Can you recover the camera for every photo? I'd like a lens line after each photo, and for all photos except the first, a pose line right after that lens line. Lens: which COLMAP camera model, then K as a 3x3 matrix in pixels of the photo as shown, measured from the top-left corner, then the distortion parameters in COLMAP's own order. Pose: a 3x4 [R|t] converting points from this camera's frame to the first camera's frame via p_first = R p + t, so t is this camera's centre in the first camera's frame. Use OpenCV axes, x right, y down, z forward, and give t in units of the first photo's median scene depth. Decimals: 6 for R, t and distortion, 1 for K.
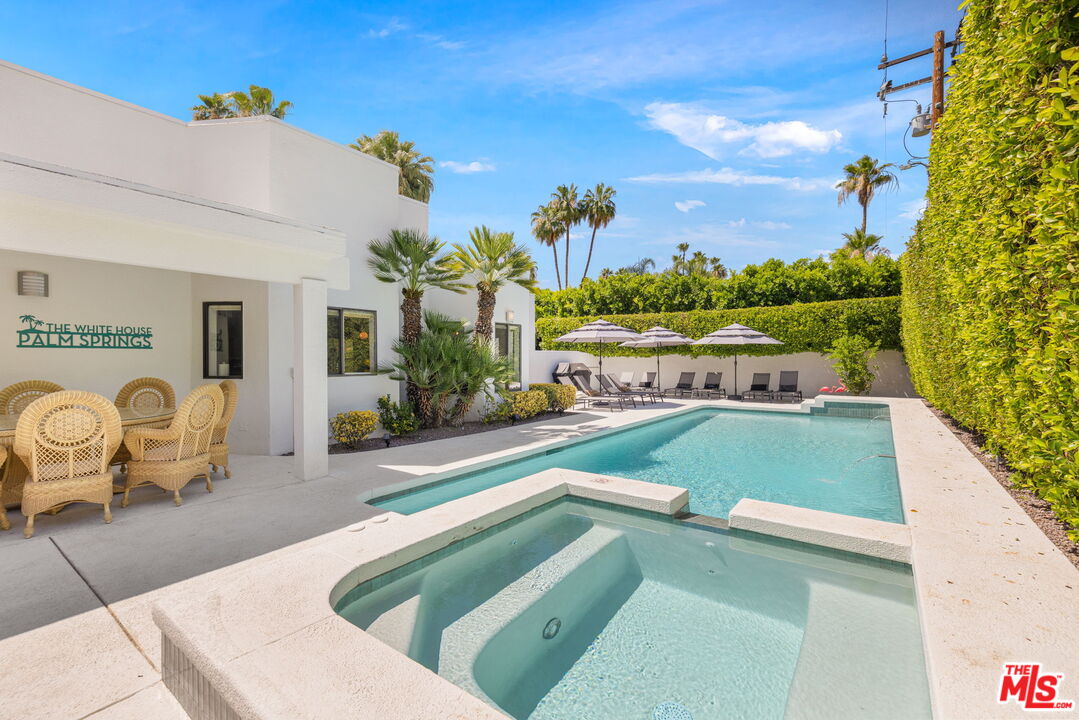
lens RADIAL K [[453.1, 0, 538.3], [0, 453.1, 355.7], [0, 0, 1]] dist [0.003004, 0.000260]
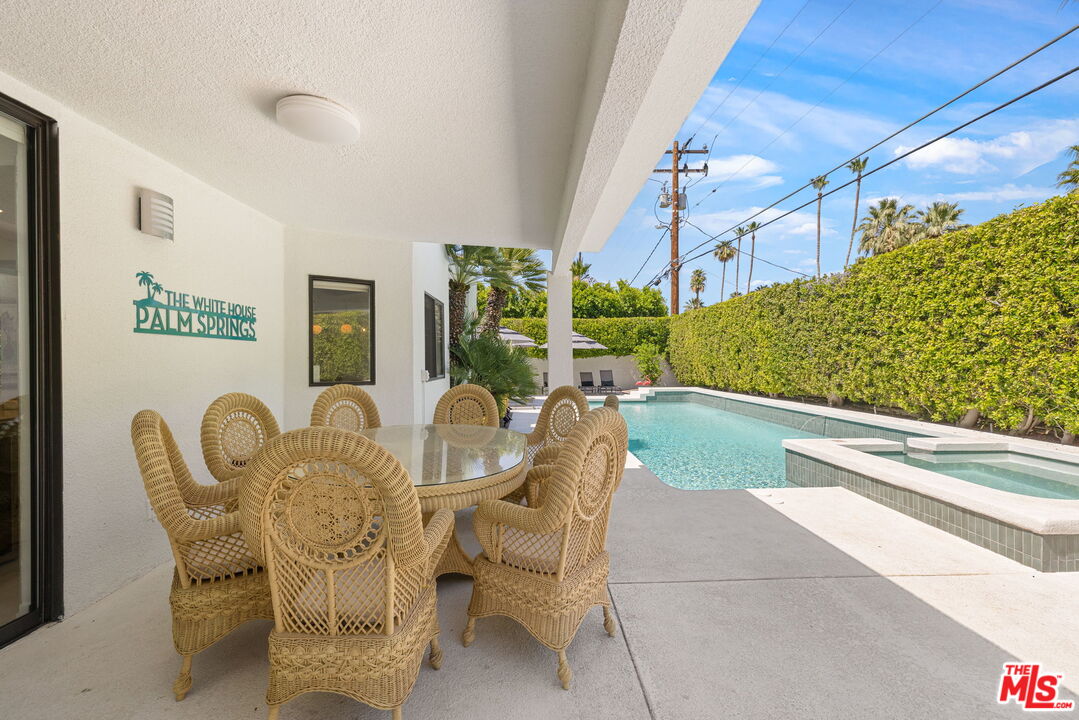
lens RADIAL K [[453.1, 0, 538.3], [0, 453.1, 355.7], [0, 0, 1]] dist [0.003004, 0.000260]
pose [[0.789378, 0.007439, 0.613863, -0.958457], [-0.003165, 0.999963, -0.008047, 0.009479], [-0.613900, 0.004409, 0.789372, 0.267255]]
